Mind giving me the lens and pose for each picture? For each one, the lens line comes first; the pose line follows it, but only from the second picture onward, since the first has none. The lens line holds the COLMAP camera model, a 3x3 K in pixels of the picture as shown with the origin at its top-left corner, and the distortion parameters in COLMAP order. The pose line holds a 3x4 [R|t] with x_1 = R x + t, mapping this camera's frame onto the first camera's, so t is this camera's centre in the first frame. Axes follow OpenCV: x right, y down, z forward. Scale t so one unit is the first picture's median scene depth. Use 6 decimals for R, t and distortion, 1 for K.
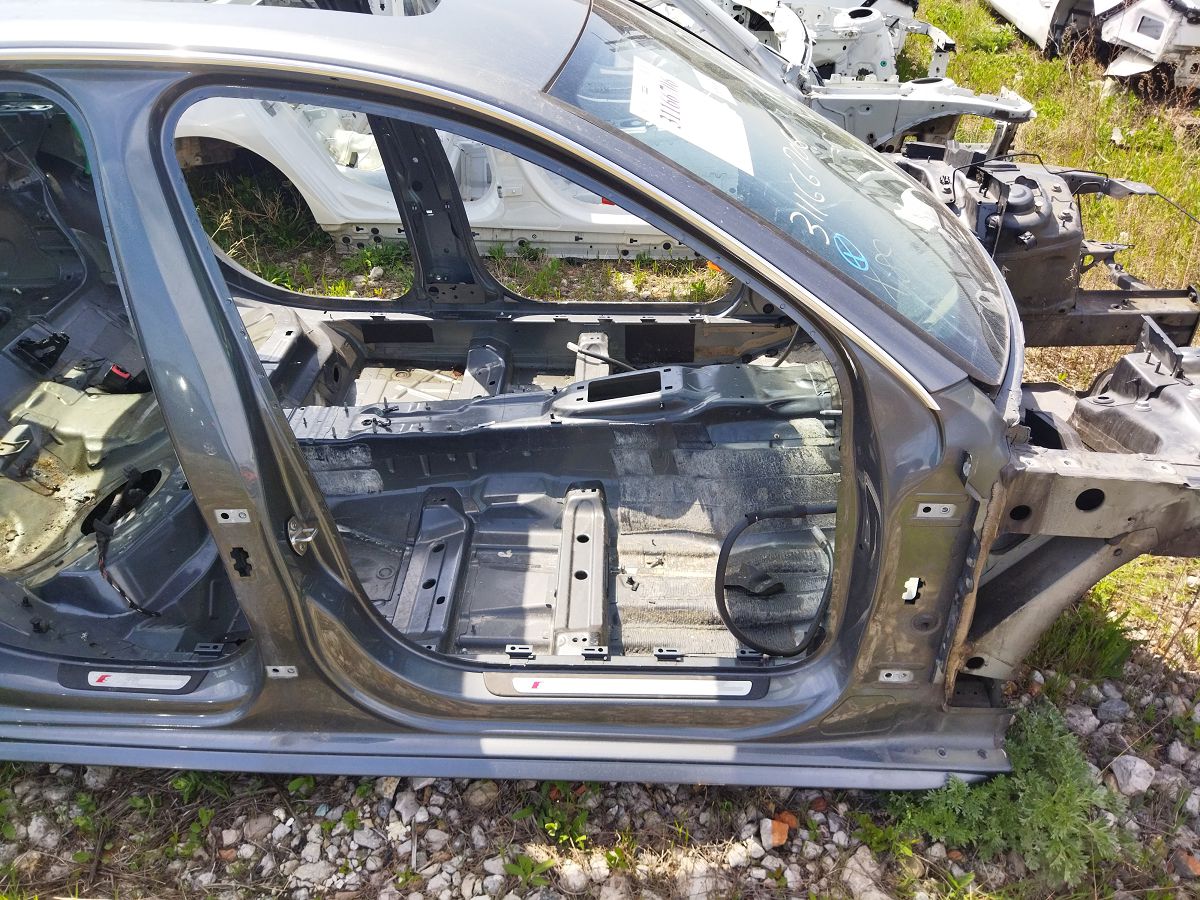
lens RADIAL K [[891.4, 0, 601.5], [0, 891.4, 436.1], [0, 0, 1]] dist [0.102709, -0.156119]
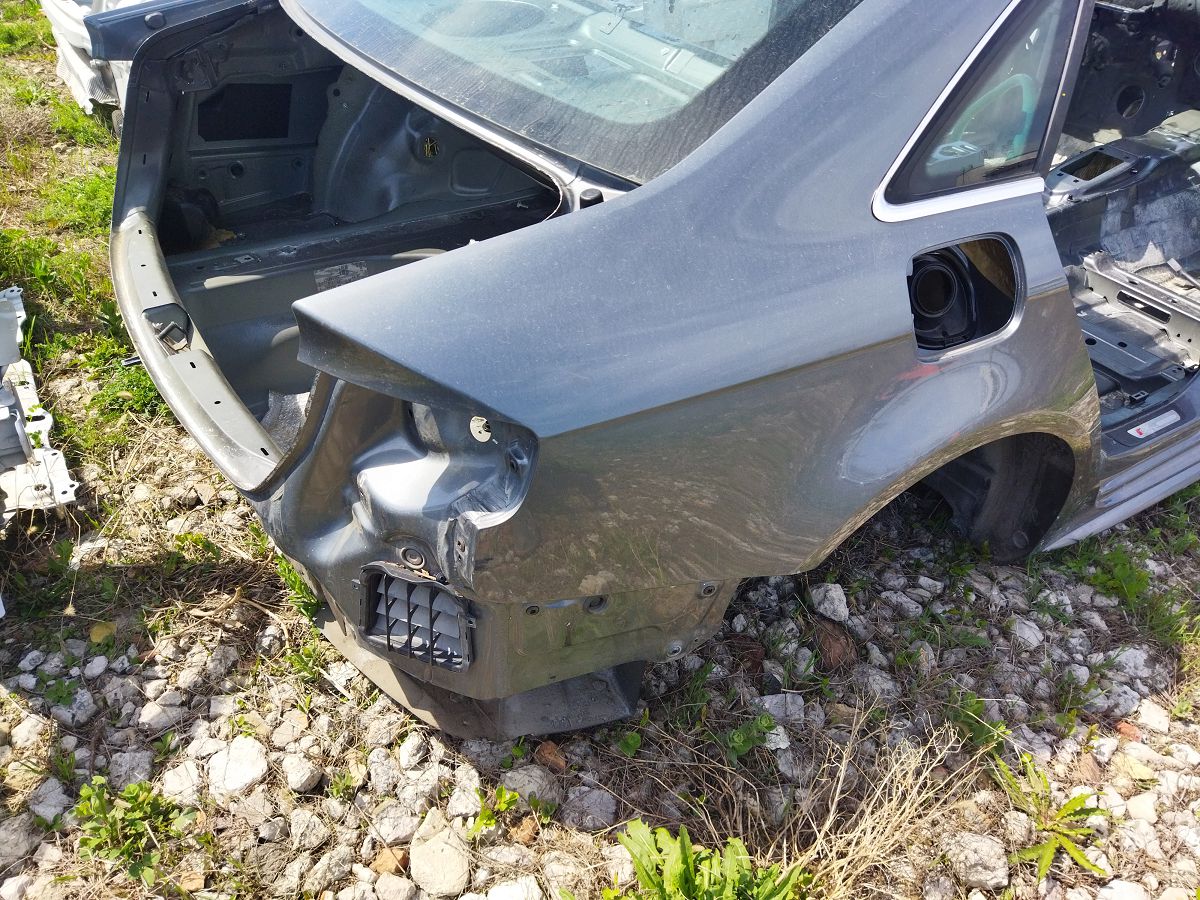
lens RADIAL K [[894.6, 0, 603.7], [0, 894.6, 441.1], [0, 0, 1]] dist [0.102513, -0.159864]
pose [[0.824474, -0.304889, 0.476744, -1.303690], [0.267135, 0.952368, 0.147083, -0.060295], [-0.498880, 0.006089, 0.866649, 0.255491]]
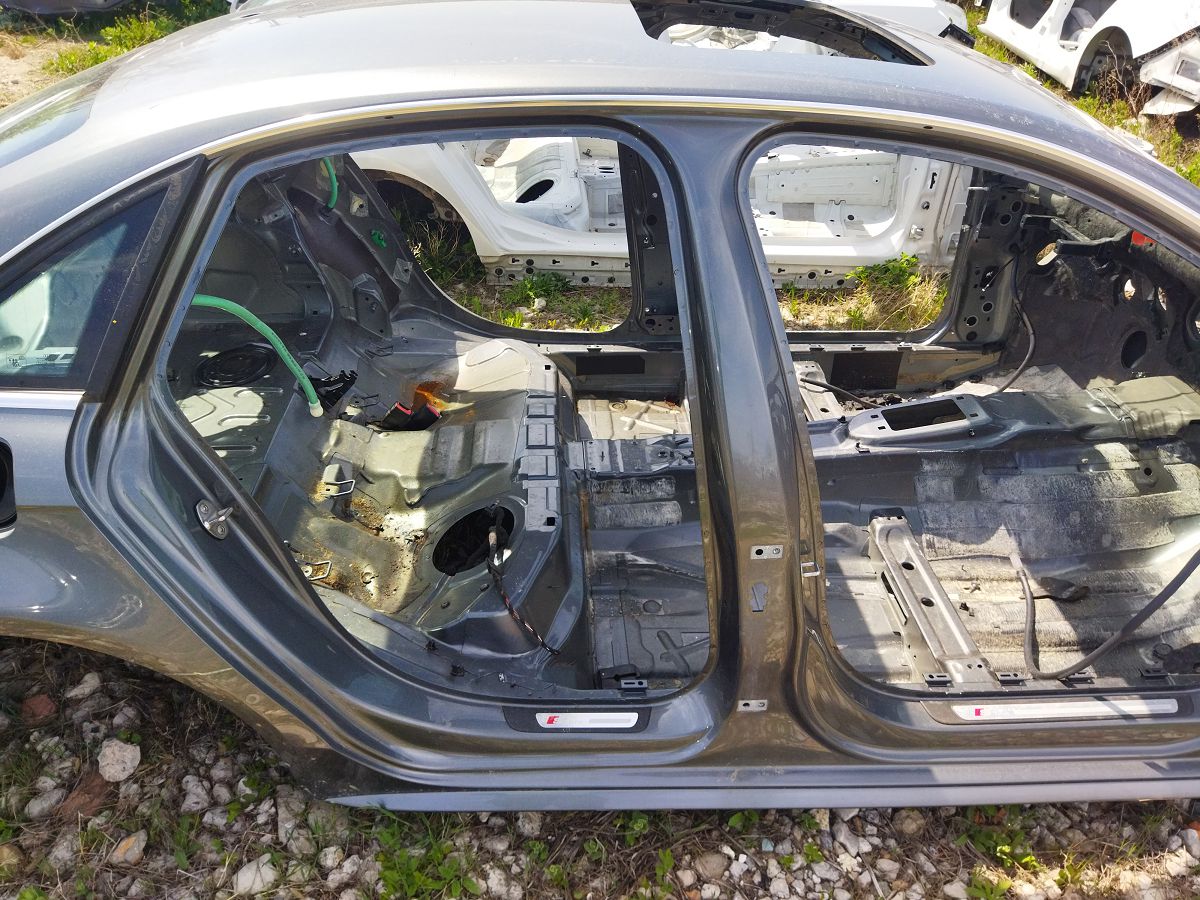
lens RADIAL K [[891.4, 0, 601.5], [0, 891.4, 436.1], [0, 0, 1]] dist [0.102709, -0.156119]
pose [[0.996428, -0.017129, 0.082695, -0.442688], [0.019282, 0.999494, -0.025301, -0.012866], [-0.082219, 0.026805, 0.996254, 0.005908]]
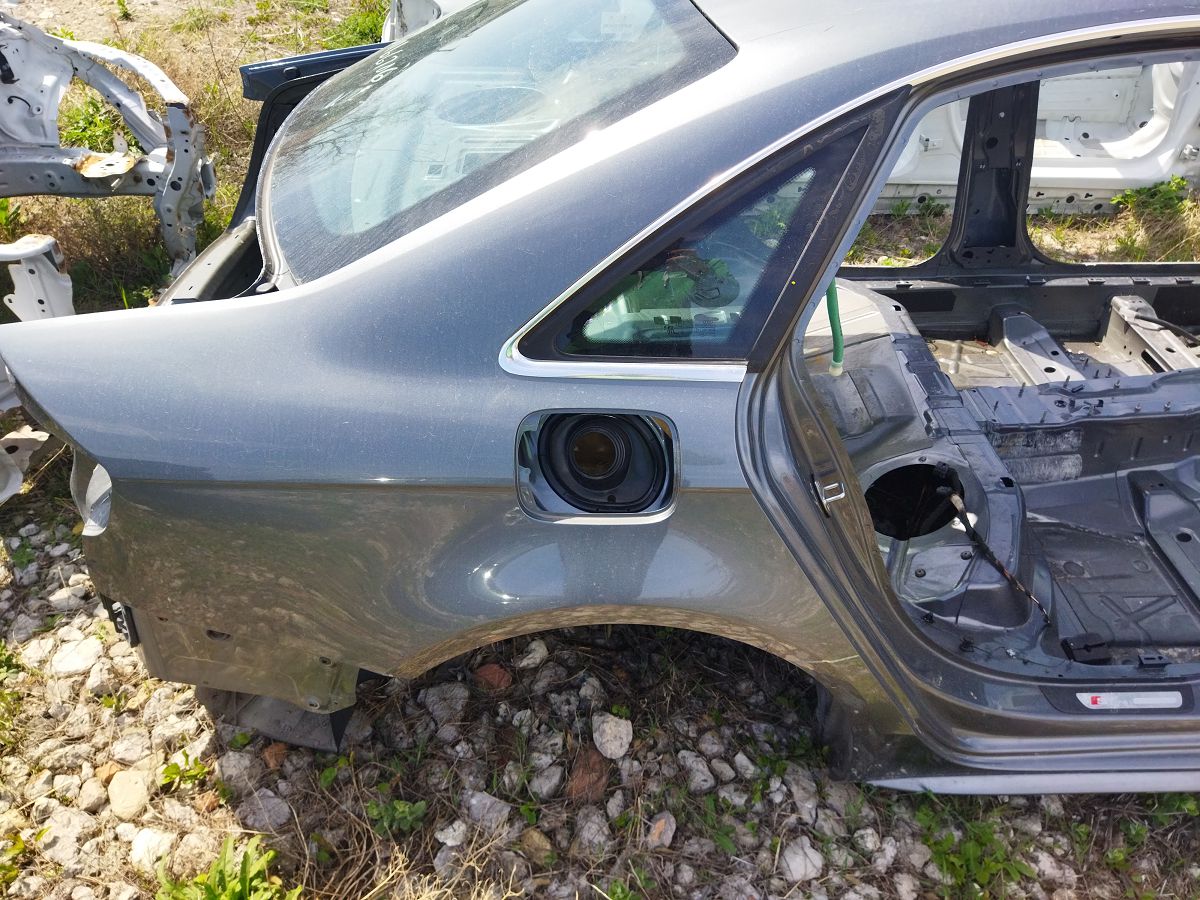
lens RADIAL K [[891.4, 0, 601.5], [0, 891.4, 436.1], [0, 0, 1]] dist [0.102709, -0.156119]
pose [[0.997712, -0.031557, 0.059793, -0.851109], [0.028120, 0.997950, 0.057491, -0.052714], [-0.061485, -0.055678, 0.996554, 0.098428]]
